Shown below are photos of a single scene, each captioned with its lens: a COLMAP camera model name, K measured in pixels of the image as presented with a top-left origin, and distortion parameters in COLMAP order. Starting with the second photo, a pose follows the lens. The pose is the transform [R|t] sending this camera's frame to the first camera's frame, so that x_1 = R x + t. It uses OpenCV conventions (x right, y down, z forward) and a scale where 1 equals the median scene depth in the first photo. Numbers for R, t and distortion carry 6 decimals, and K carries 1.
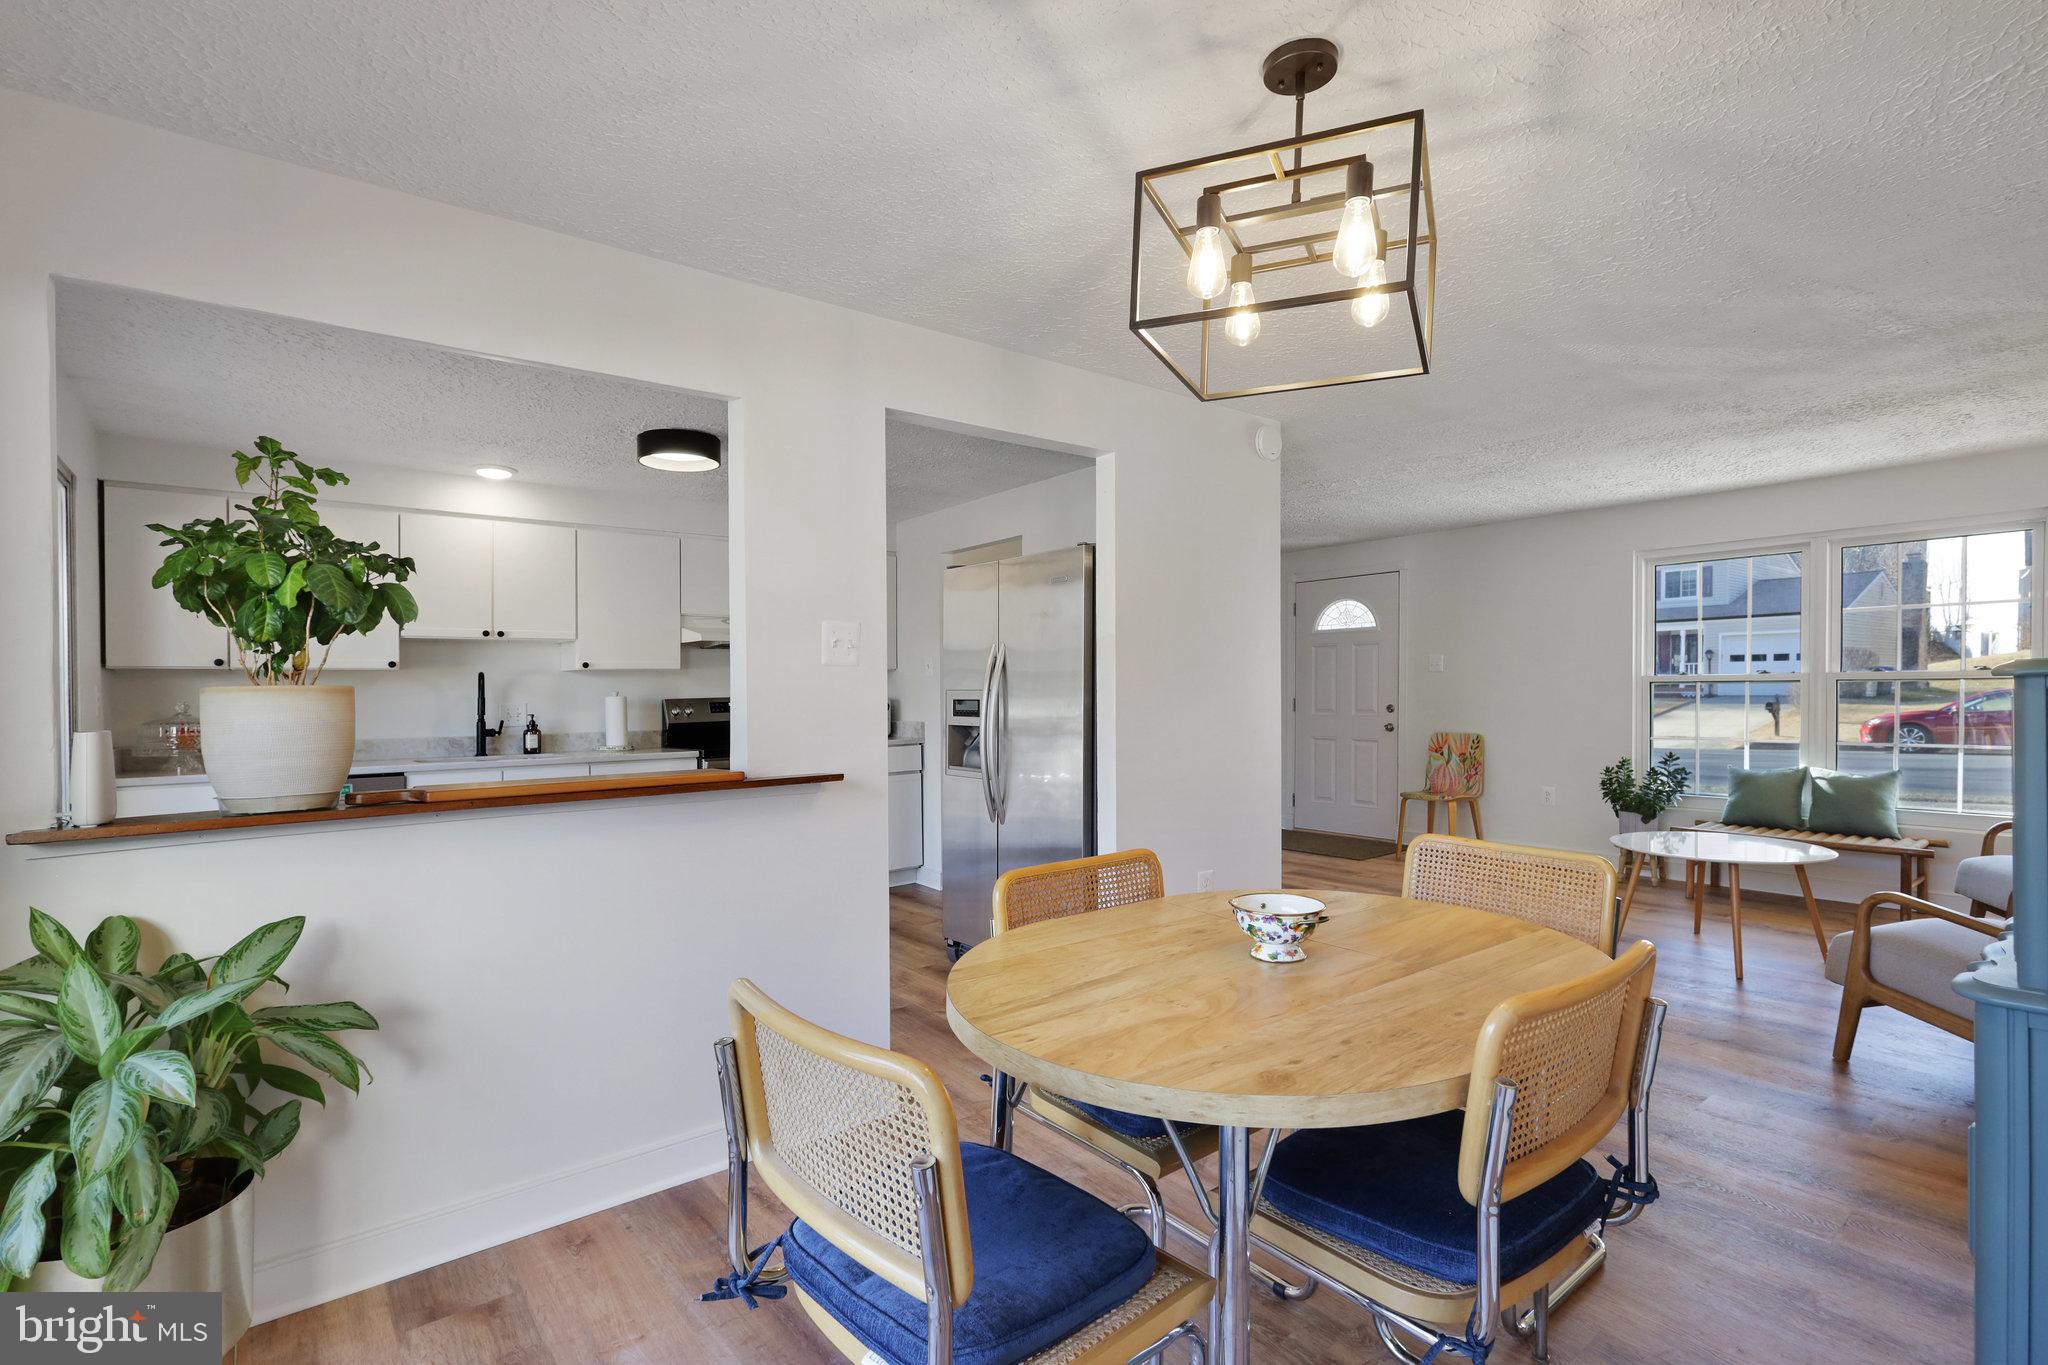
lens RADIAL K [[941.1, 0, 1048.1], [0, 941.1, 674.8], [0, 0, 1]] dist [-0.002172, 0.002332]
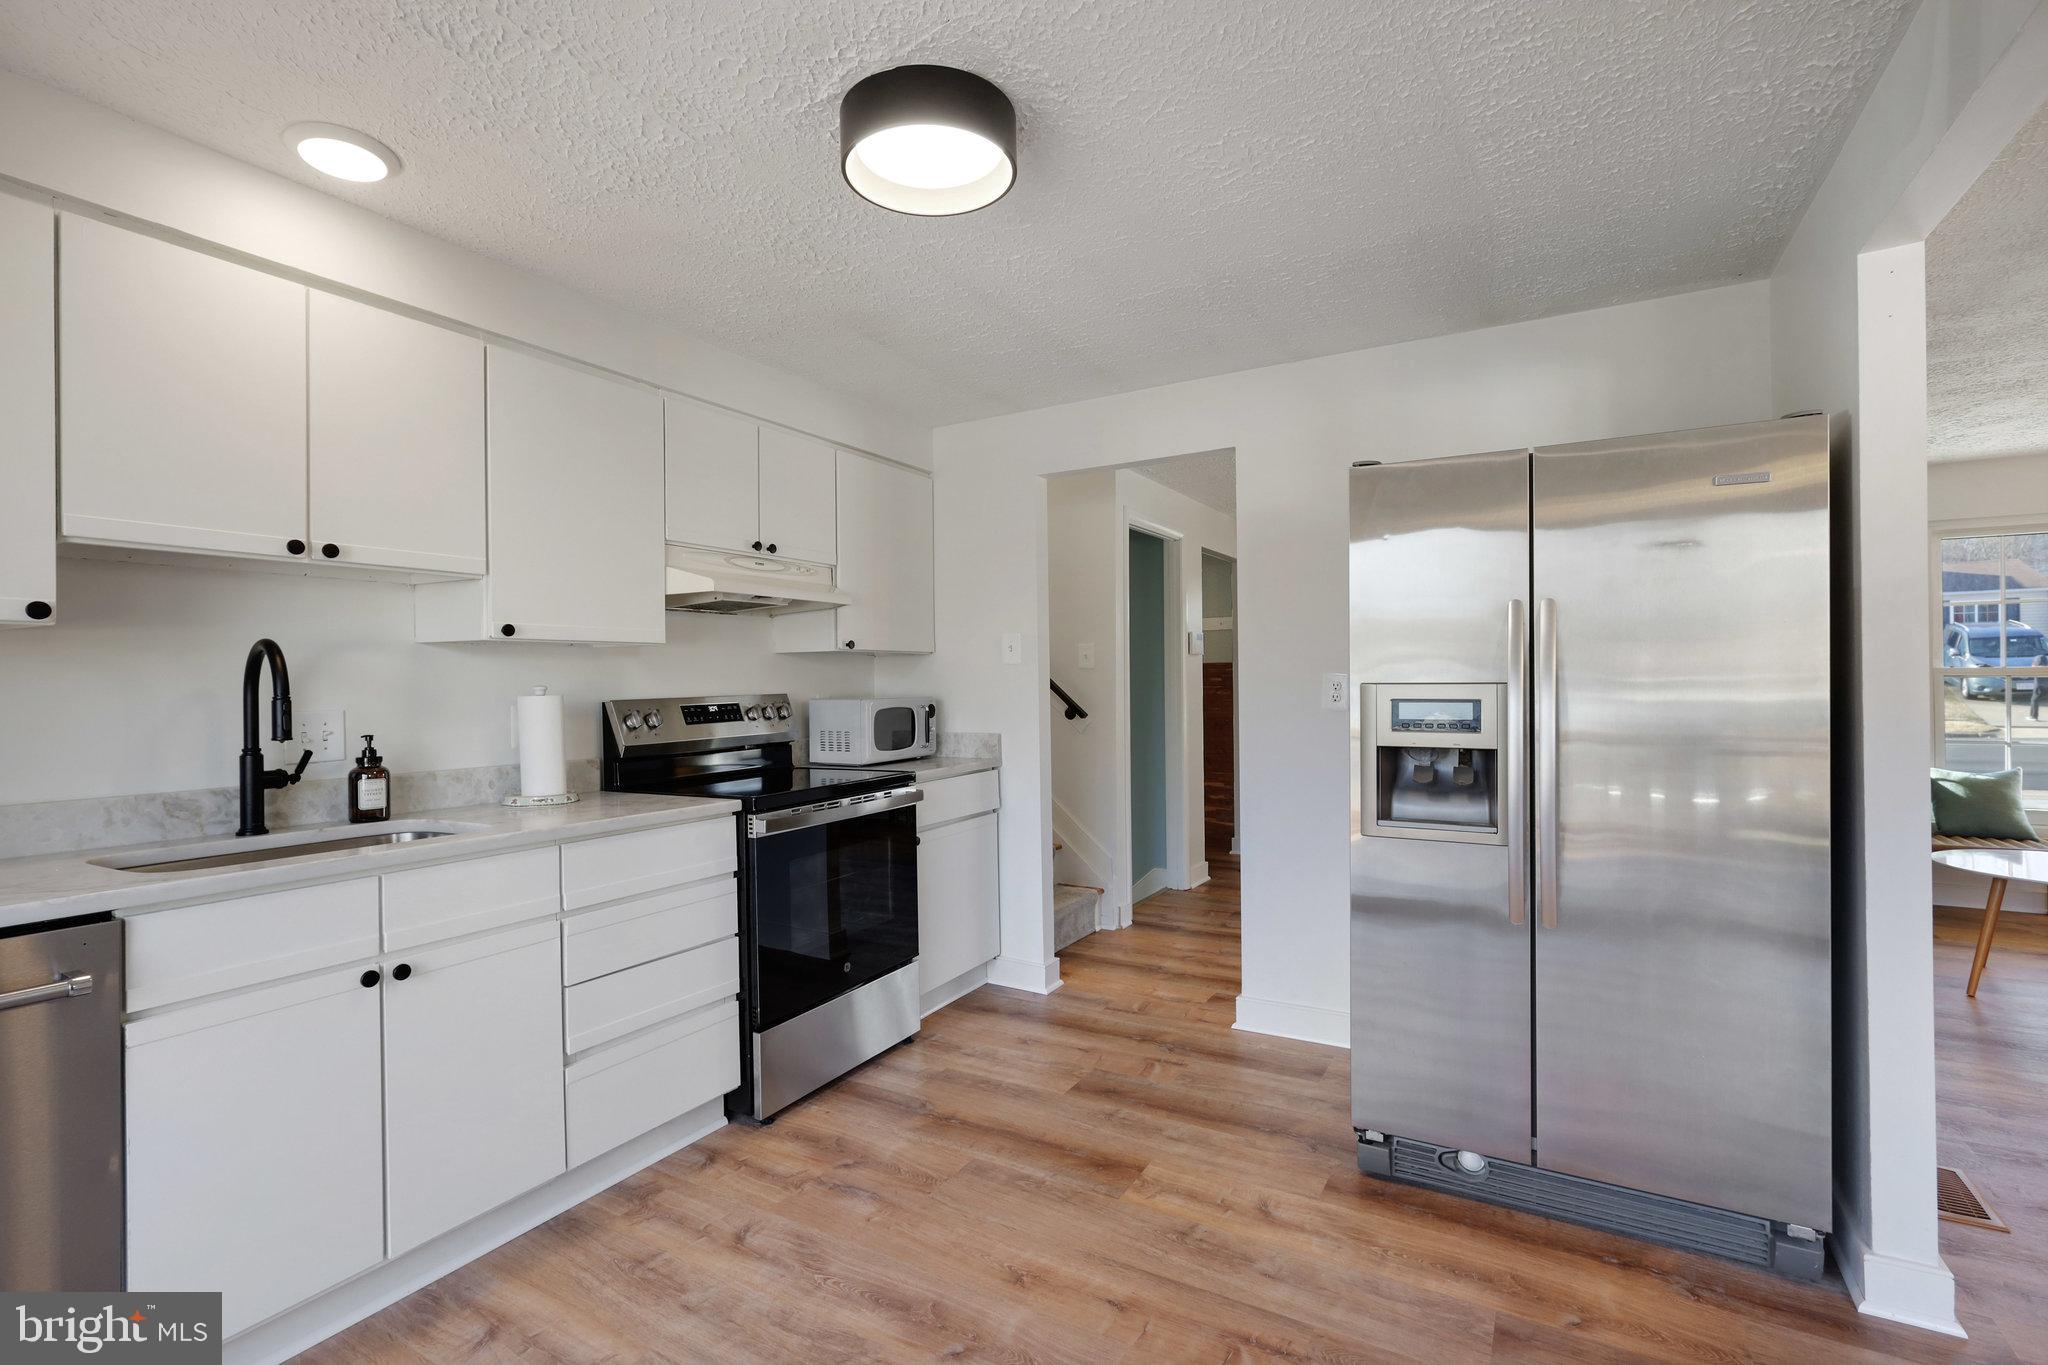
lens RADIAL K [[941.1, 0, 1020.2], [0, 941.1, 675.9], [0, 0, 1]] dist [-0.002172, 0.002332]
pose [[0.938784, 0.005563, 0.344461, -0.419046], [-0.007026, 0.999971, 0.003000, 0.009893], [-0.344434, -0.005236, 0.938796, 0.470973]]
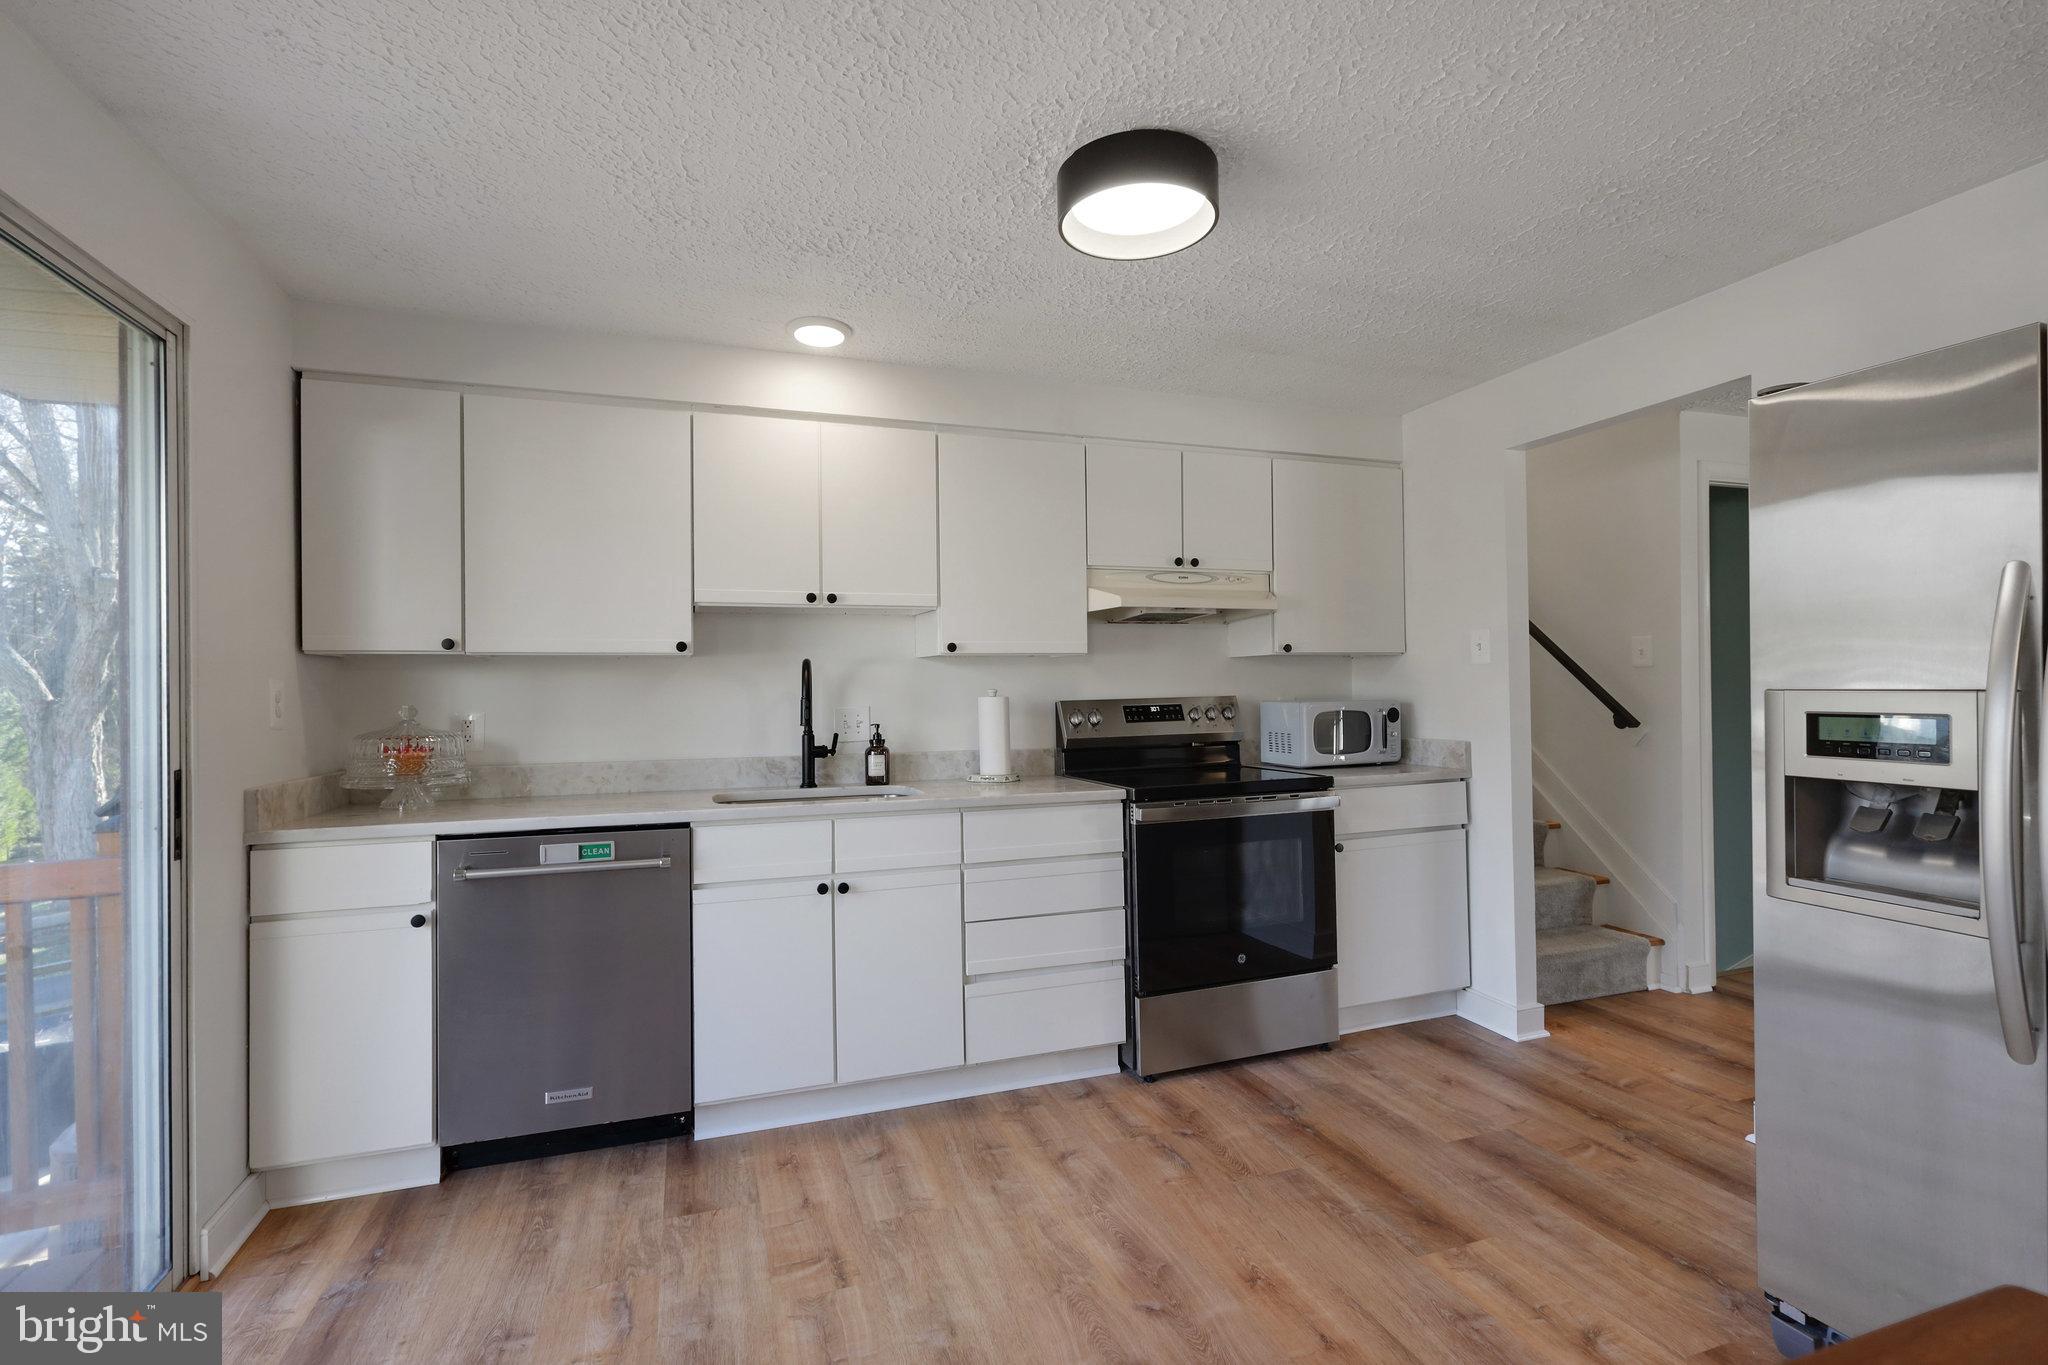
lens RADIAL K [[941.1, 0, 1026.6], [0, 941.1, 674.5], [0, 0, 1]] dist [-0.002172, 0.002332]
pose [[0.938227, -0.002772, -0.346010, -0.230791], [0.004352, 0.999983, 0.003790, 0.005908], [0.345993, -0.005061, 0.938223, 0.434147]]
